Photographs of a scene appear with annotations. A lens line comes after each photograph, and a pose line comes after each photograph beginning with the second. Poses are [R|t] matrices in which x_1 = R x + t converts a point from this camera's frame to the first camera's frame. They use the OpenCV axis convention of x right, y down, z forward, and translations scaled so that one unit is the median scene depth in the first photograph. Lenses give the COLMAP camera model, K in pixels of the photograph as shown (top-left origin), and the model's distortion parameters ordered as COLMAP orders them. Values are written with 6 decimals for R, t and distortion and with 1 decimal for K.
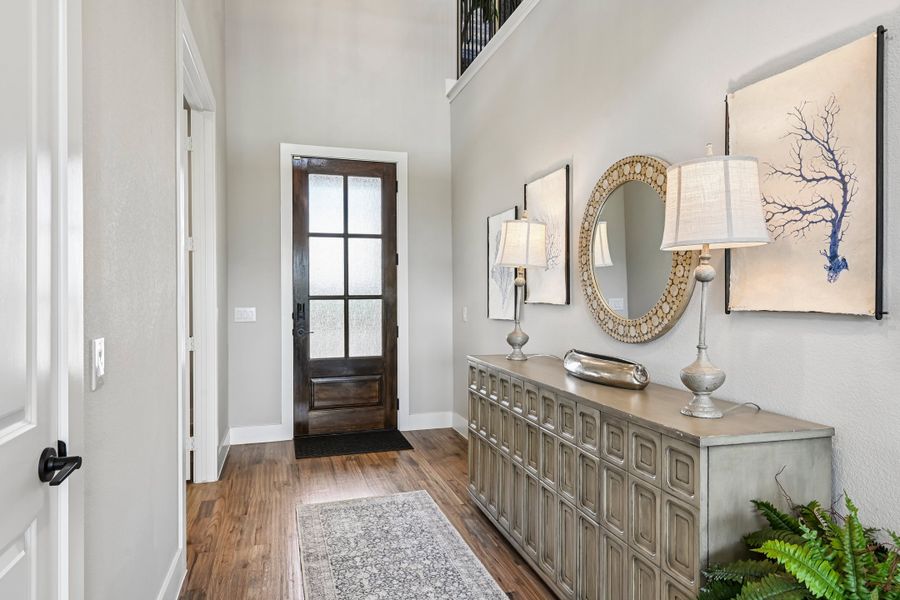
lens RADIAL K [[531.9, 0, 450.0], [0, 531.9, 300.0], [0, 0, 1]] dist [0.000042, -0.000362]
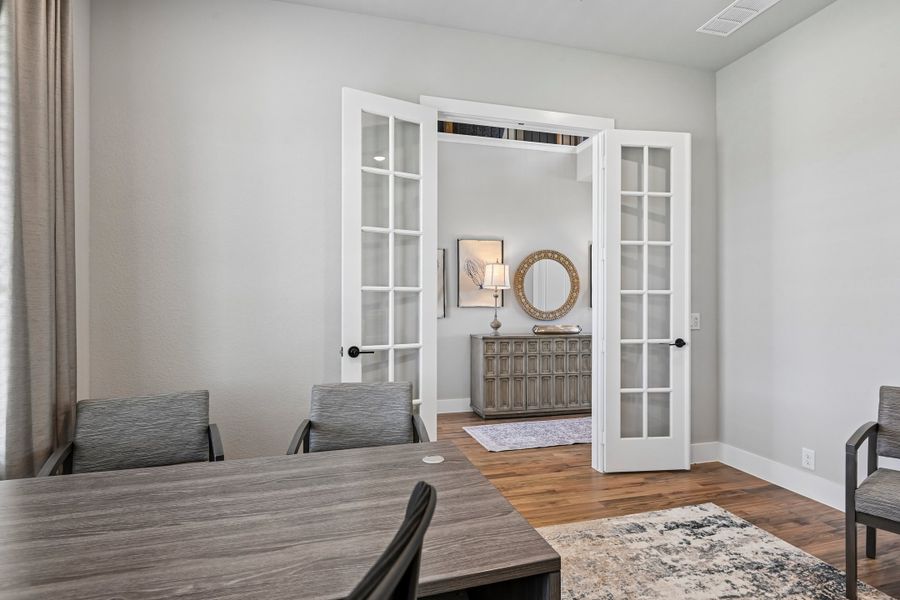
lens RADIAL K [[458.4, 0, 453.6], [0, 458.4, 303.7], [0, 0, 1]] dist [0.003106, -0.007499]
pose [[0.053945, 0.000098, 0.998544, -1.611070], [0.009495, 0.999955, -0.000611, -0.004528], [-0.998499, 0.009514, 0.053942, 1.104771]]
